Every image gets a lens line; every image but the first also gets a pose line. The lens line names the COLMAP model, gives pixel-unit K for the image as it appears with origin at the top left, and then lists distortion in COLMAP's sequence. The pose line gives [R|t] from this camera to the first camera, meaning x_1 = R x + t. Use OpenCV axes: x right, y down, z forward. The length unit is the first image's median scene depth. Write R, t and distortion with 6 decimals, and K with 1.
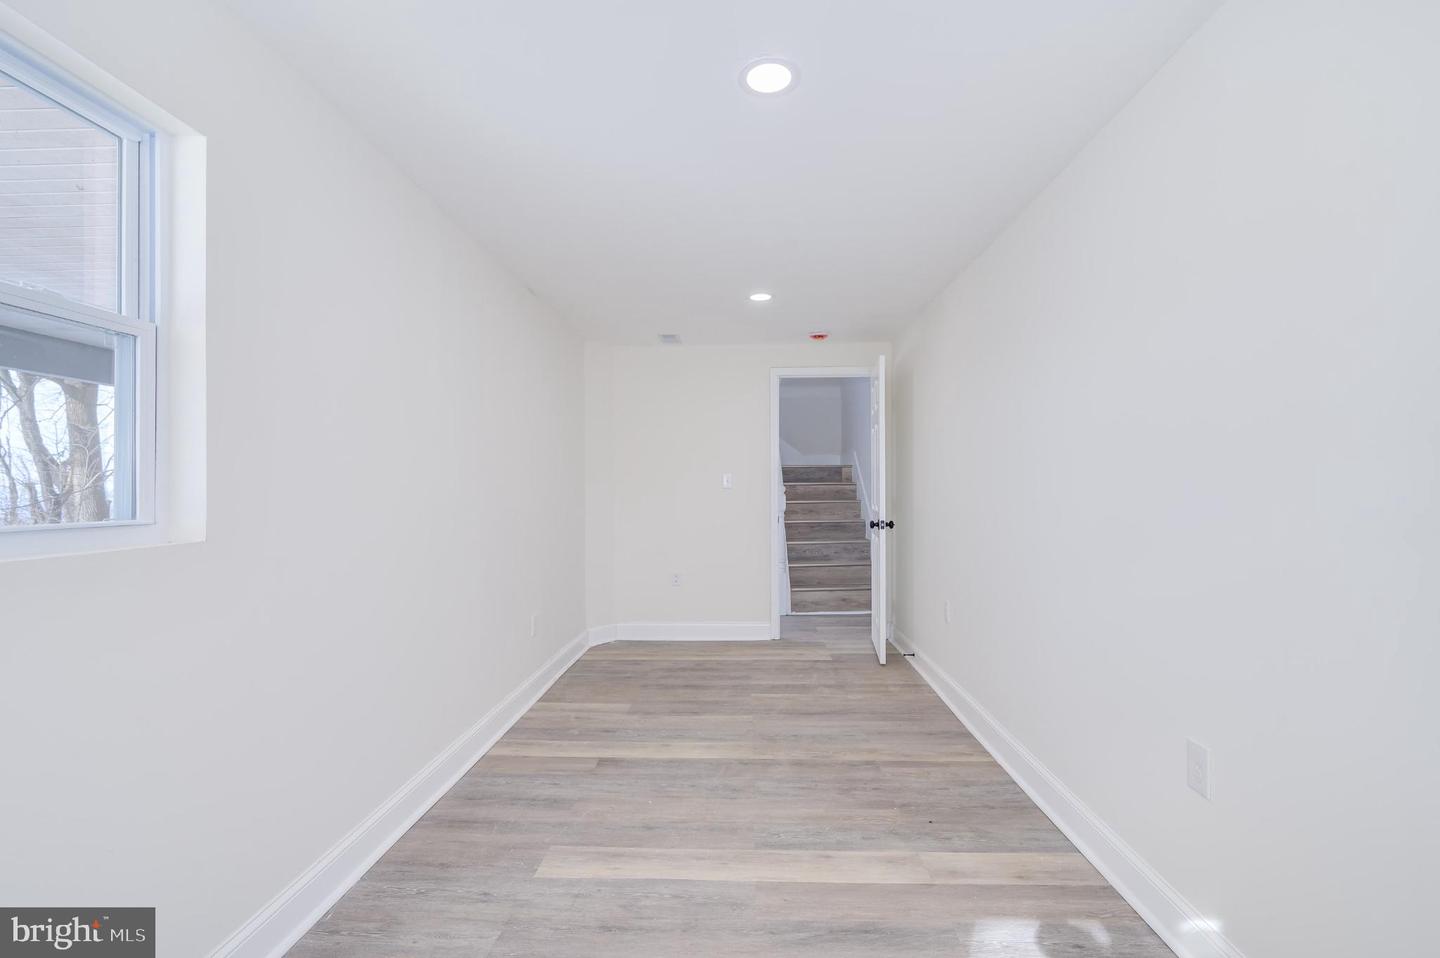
lens RADIAL K [[635.0, 0, 727.2], [0, 635.0, 486.1], [0, 0, 1]] dist [0.001245, 0.000331]
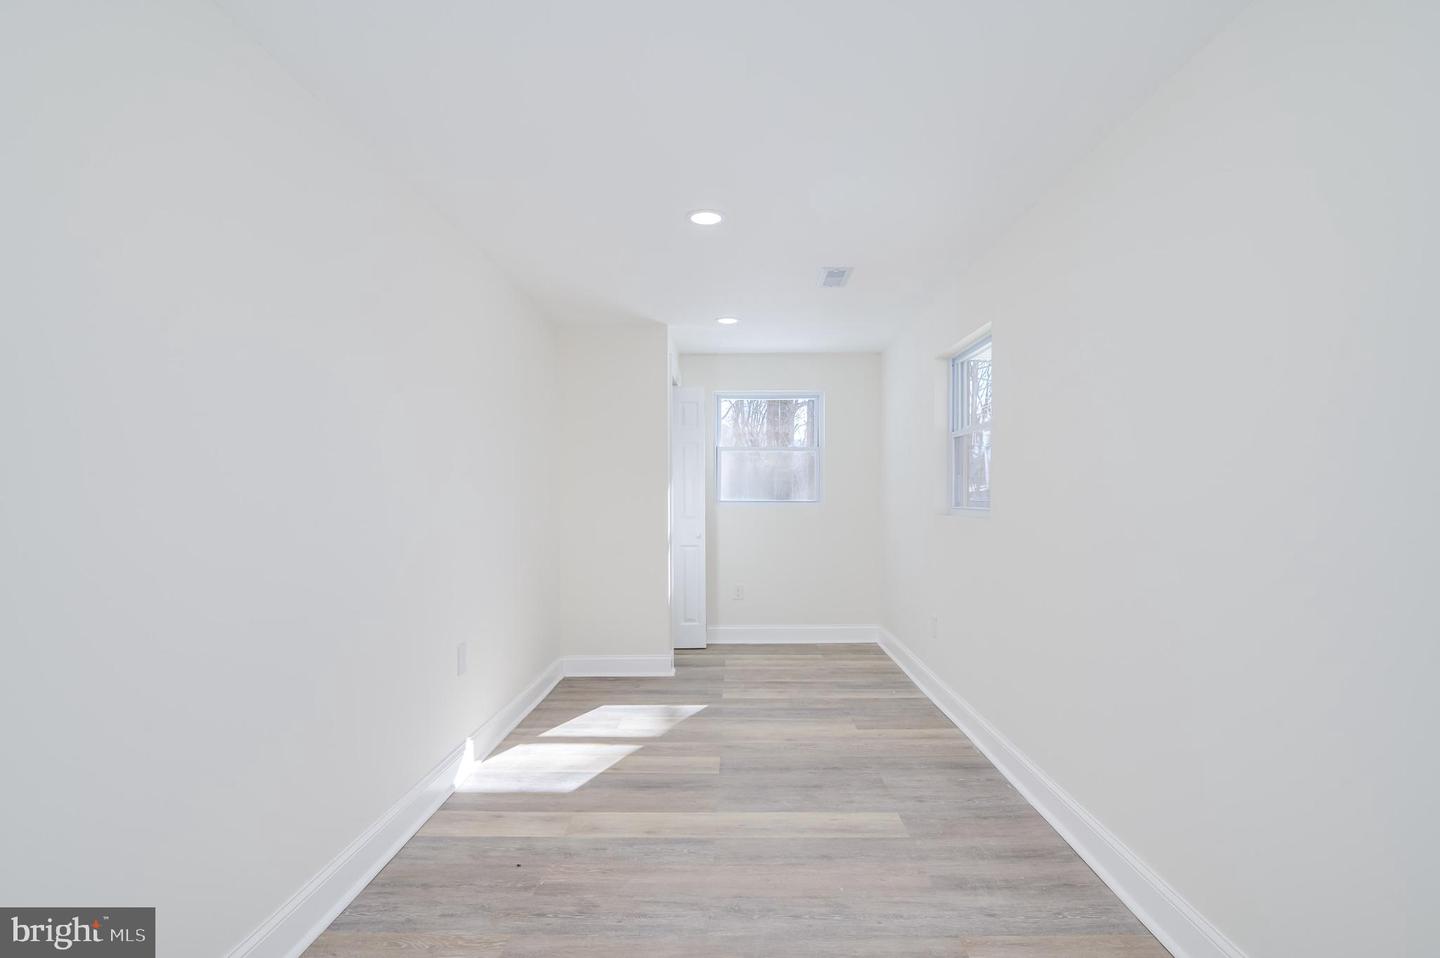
lens RADIAL K [[673.4, 0, 727.5], [0, 673.4, 486.2], [0, 0, 1]] dist [-0.000133, 0.000063]
pose [[-0.999775, 0.008752, -0.019328, 0.037652], [0.009015, 0.999867, -0.013586, 0.002222], [0.019206, -0.013758, -0.999721, 2.086029]]
